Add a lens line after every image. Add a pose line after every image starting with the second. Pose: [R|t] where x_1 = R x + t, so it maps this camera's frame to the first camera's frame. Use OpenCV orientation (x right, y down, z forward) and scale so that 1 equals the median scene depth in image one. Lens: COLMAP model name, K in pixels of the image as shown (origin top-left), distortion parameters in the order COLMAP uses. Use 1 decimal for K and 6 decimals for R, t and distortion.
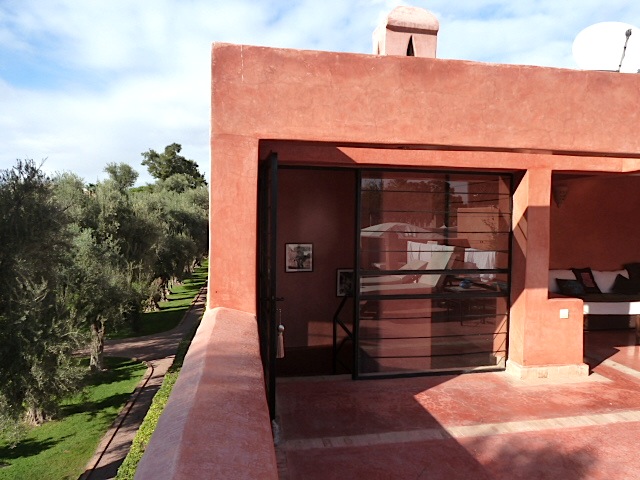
lens RADIAL K [[460.2, 0, 321.1], [0, 460.2, 252.3], [0, 0, 1]] dist [-0.003692, 0.001082]
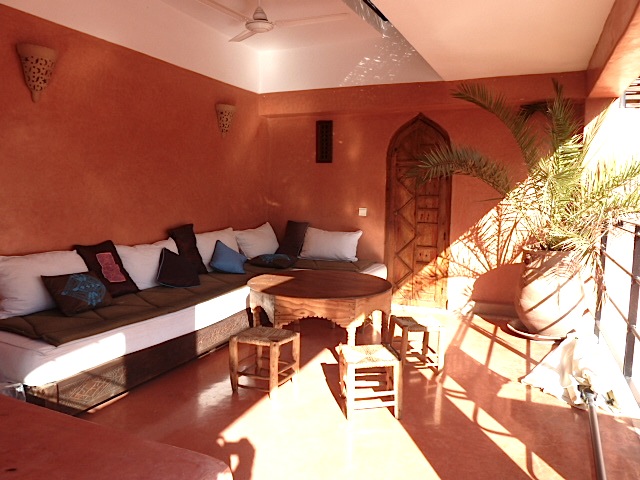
lens RADIAL K [[482.1, 0, 321.7], [0, 482.1, 238.9], [0, 0, 1]] dist [-0.020606, 0.004347]
pose [[0.543186, -0.083272, 0.835473, 0.478058], [0.034789, 0.996447, 0.076698, 0.001501], [-0.838891, -0.012596, 0.544153, 0.912088]]
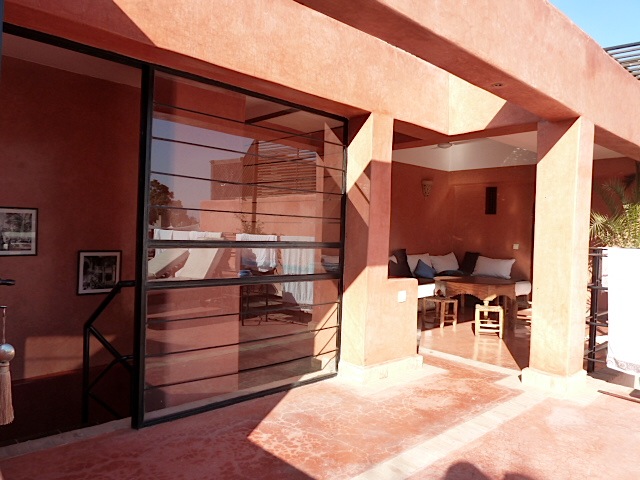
lens RADIAL K [[482.1, 0, 321.7], [0, 482.1, 238.9], [0, 0, 1]] dist [-0.020606, 0.004347]
pose [[0.839890, 0.013334, 0.542593, -0.061447], [0.005254, 0.999452, -0.032694, 0.058044], [-0.542731, 0.030310, 0.839359, 0.349495]]
